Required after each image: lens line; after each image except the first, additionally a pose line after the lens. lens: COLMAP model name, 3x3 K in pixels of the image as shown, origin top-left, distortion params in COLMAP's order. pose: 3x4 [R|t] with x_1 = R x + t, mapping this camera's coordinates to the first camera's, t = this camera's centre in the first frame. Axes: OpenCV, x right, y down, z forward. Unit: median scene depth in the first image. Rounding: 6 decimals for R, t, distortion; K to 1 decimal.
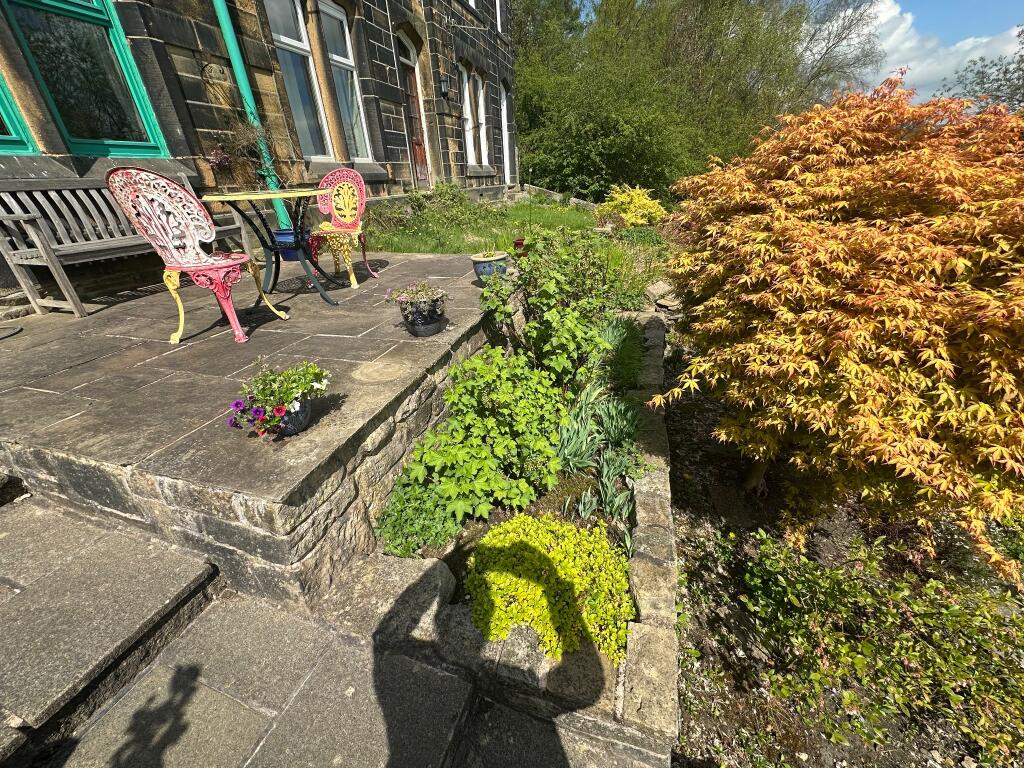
lens RADIAL K [[410.5, 0, 510.0], [0, 410.5, 381.7], [0, 0, 1]] dist [-0.004001, 0.000638]
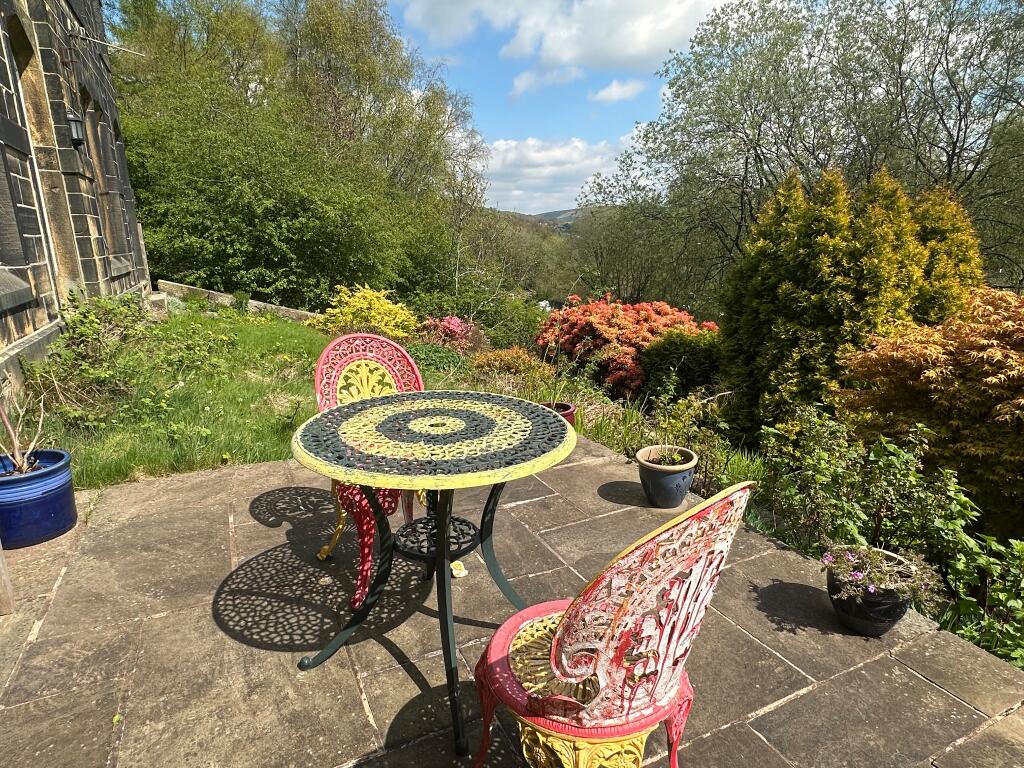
lens RADIAL K [[605.9, 0, 509.2], [0, 605.9, 384.0], [0, 0, 1]] dist [-0.000137, 0.000263]
pose [[0.740737, -0.121406, 0.660734, -0.866869], [0.280559, 0.949564, -0.140053, -0.365879], [-0.610406, 0.289117, 0.737439, 0.446699]]
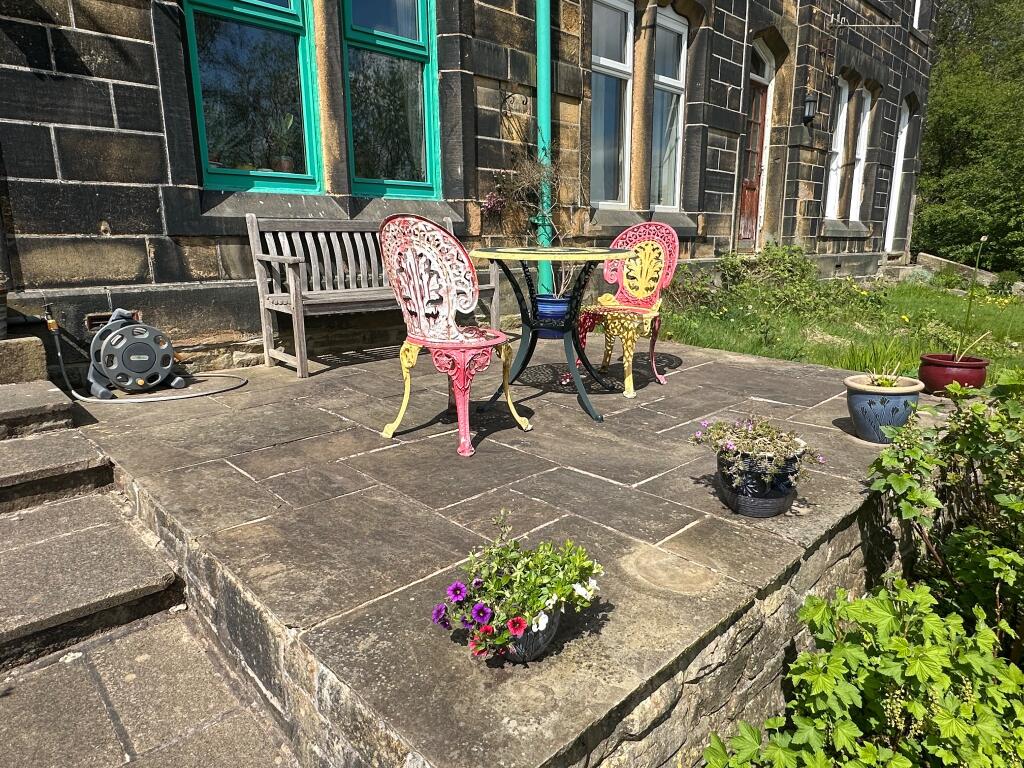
lens RADIAL K [[645.1, 0, 509.0], [0, 645.1, 388.4], [0, 0, 1]] dist [-0.008119, 0.006871]
pose [[0.871762, 0.160557, -0.462874, -0.091000], [-0.257682, 0.953803, -0.154465, -0.043537], [0.416690, 0.253931, 0.872862, 0.058344]]
